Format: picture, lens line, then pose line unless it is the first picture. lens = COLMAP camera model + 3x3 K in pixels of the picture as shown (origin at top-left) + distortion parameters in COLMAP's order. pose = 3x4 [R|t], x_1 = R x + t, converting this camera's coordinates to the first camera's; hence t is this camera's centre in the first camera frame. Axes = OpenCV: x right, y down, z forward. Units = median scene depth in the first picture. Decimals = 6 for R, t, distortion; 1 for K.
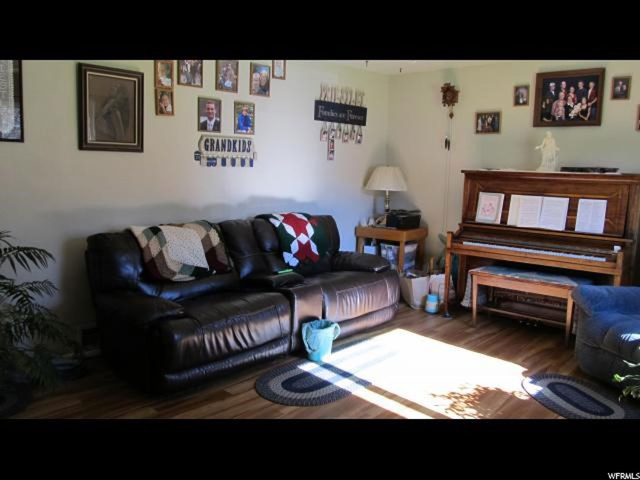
lens RADIAL K [[526.2, 0, 320.0], [0, 526.2, 240.0], [0, 0, 1]] dist [-0.049509, -0.001069]
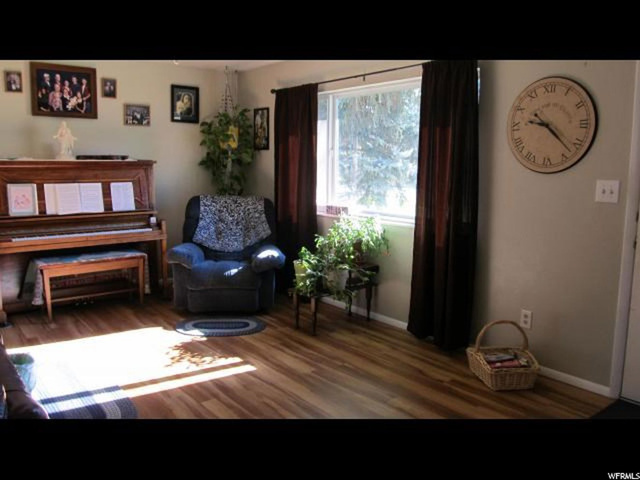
lens RADIAL K [[526.2, 0, 320.0], [0, 526.2, 240.0], [0, 0, 1]] dist [-0.049509, -0.001069]
pose [[0.159907, -0.164558, 0.973319, -0.542402], [0.131350, 0.980786, 0.144241, -0.057099], [-0.978354, 0.104780, 0.178449, 0.330610]]
